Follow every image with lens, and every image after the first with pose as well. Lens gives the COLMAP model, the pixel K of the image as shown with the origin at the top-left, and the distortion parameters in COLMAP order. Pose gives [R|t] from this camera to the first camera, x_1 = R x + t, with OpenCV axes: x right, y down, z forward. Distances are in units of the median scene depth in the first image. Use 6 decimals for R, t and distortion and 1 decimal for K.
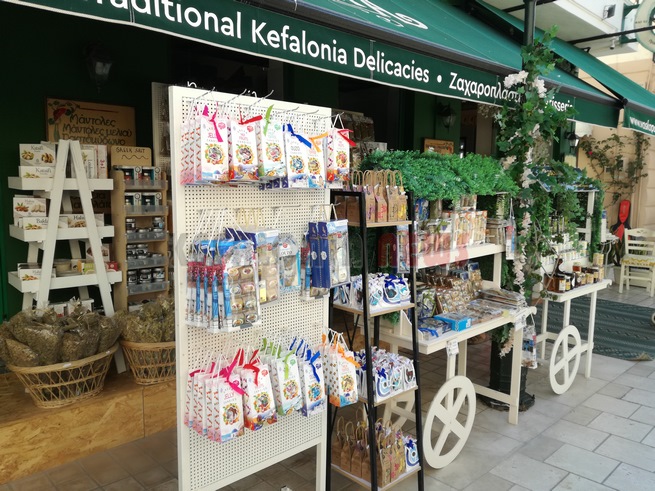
lens RADIAL K [[524.2, 0, 327.3], [0, 524.2, 248.2], [0, 0, 1]] dist [0.038031, -0.068145]
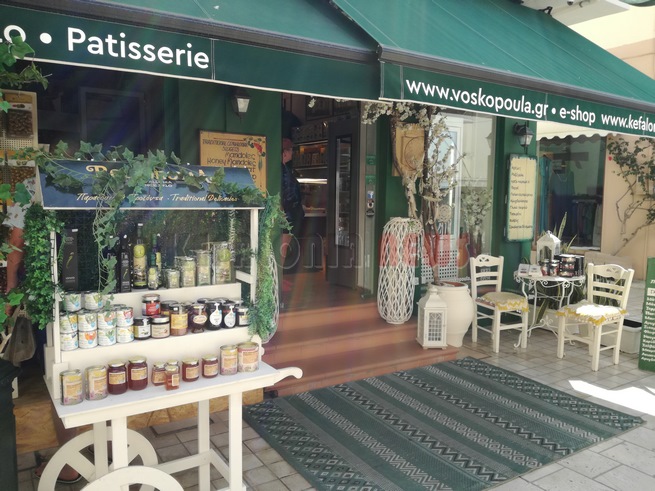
lens RADIAL K [[524.2, 0, 323.5], [0, 524.2, 244.1], [0, 0, 1]] dist [0.038031, -0.068145]
pose [[0.978433, 0.022442, -0.205340, 0.348744], [-0.029050, 0.999151, -0.029223, -0.029113], [0.204510, 0.034558, 0.978254, 0.244942]]
